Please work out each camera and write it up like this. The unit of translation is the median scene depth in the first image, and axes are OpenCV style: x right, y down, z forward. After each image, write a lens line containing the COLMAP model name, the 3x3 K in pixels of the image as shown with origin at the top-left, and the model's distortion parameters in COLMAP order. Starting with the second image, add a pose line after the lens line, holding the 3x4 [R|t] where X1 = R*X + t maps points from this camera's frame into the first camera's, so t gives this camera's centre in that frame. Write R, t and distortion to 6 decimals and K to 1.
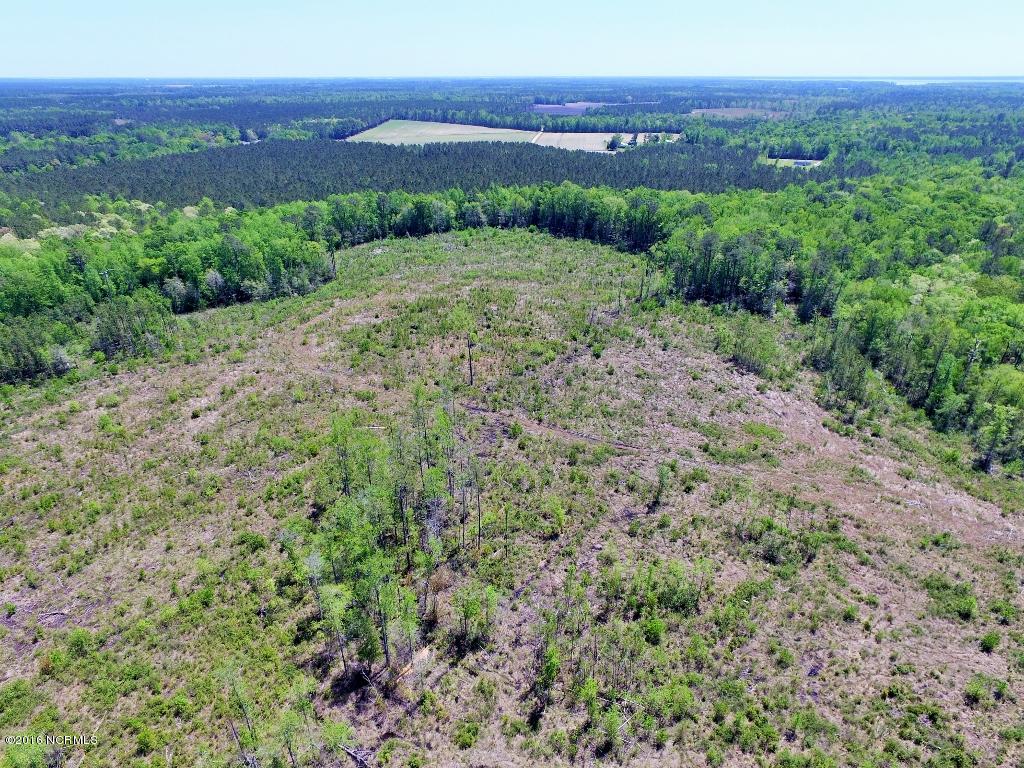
lens RADIAL K [[608.0, 0, 519.6], [0, 608.0, 385.0], [0, 0, 1]] dist [-0.011628, 0.015430]
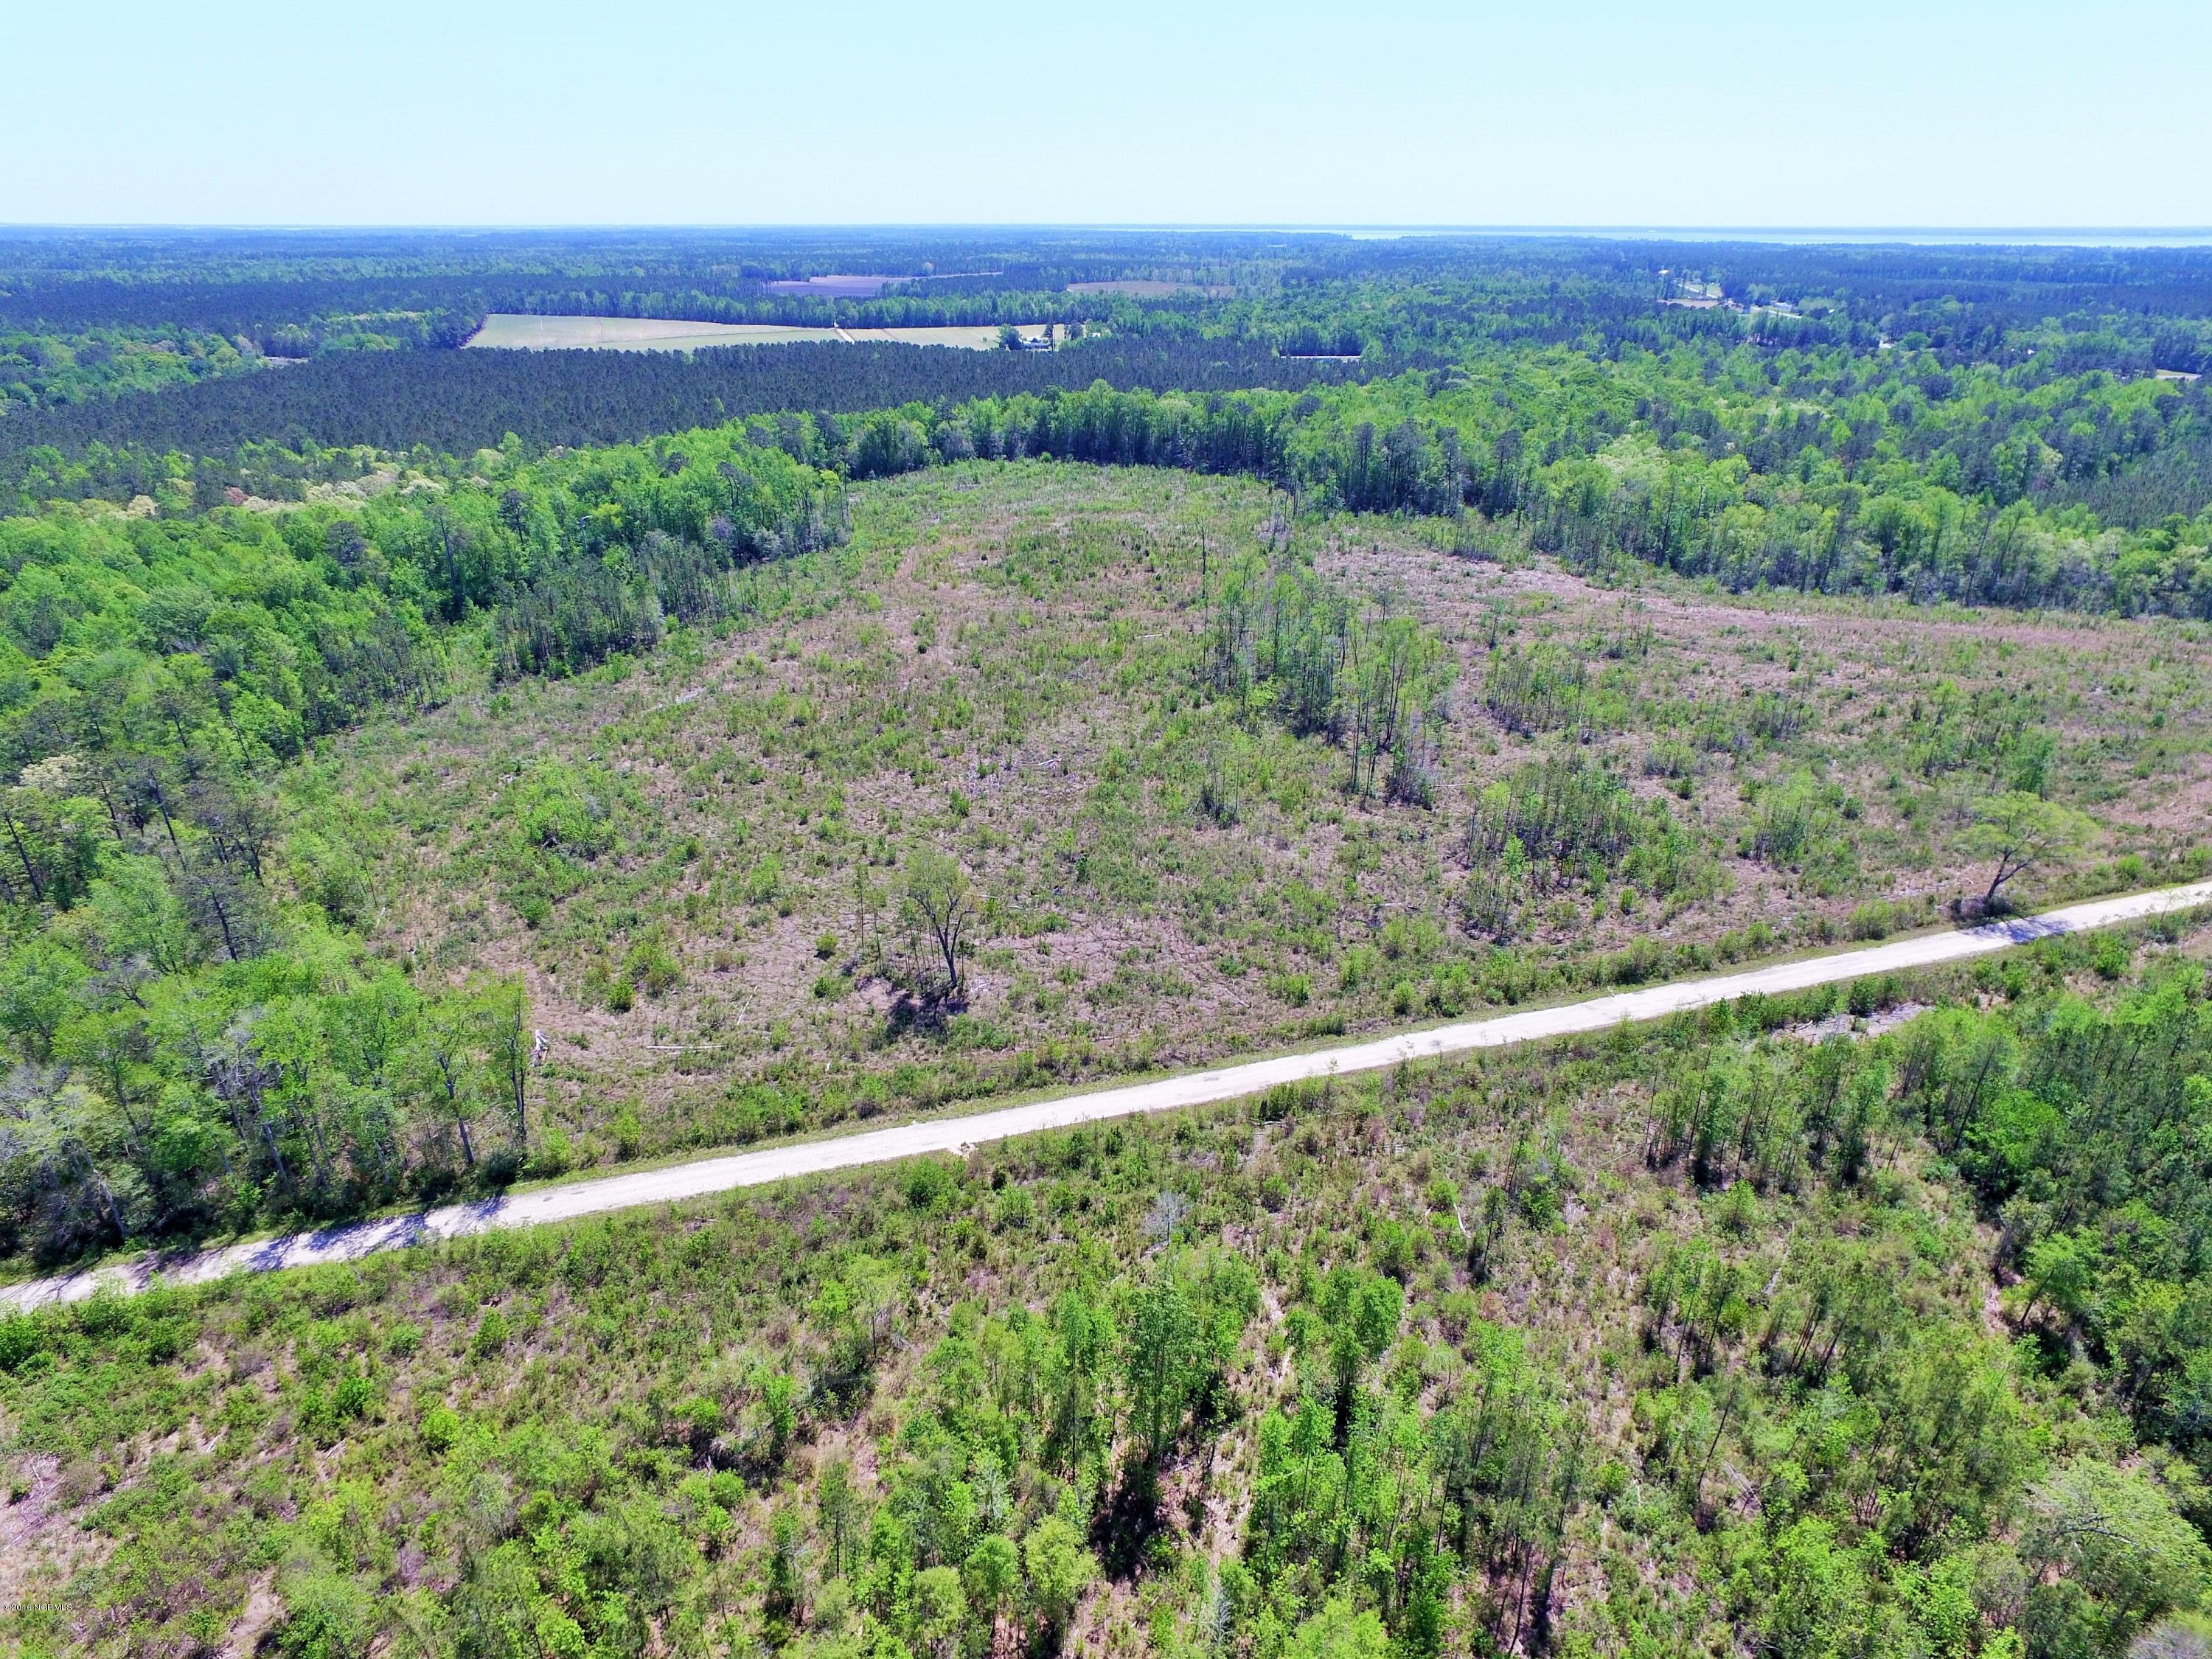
lens RADIAL K [[1313.3, 0, 1107.8], [0, 1313.3, 812.3], [0, 0, 1]] dist [-0.011628, 0.015430]
pose [[0.938837, -0.141905, 0.313764, -0.409618], [0.156946, 0.987338, -0.023068, 0.157581], [-0.306518, 0.070901, 0.949221, -0.316896]]
